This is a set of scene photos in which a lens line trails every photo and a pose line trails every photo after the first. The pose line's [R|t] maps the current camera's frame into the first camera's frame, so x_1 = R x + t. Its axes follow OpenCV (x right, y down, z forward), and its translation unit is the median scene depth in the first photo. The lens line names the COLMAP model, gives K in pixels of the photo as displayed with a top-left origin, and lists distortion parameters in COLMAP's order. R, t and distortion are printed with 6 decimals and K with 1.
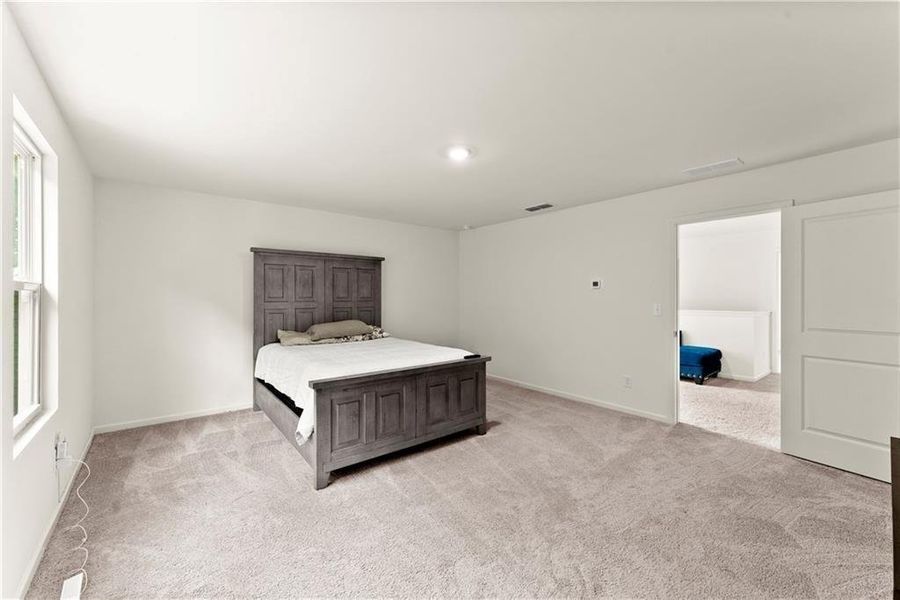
lens RADIAL K [[359.8, 0, 452.3], [0, 359.8, 297.8], [0, 0, 1]] dist [0.002343, 0.000381]
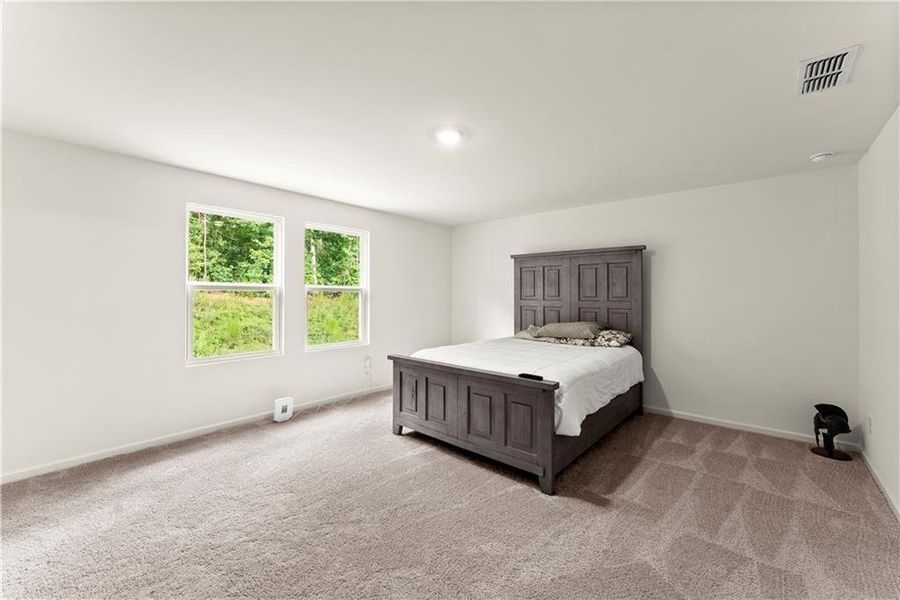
lens RADIAL K [[359.8, 0, 452.3], [0, 359.8, 297.8], [0, 0, 1]] dist [0.002343, 0.000381]
pose [[0.179767, 0.009661, -0.983662, 0.578492], [-0.010240, 0.999916, 0.007949, -0.001808], [0.983656, 0.008643, 0.179850, 0.545053]]
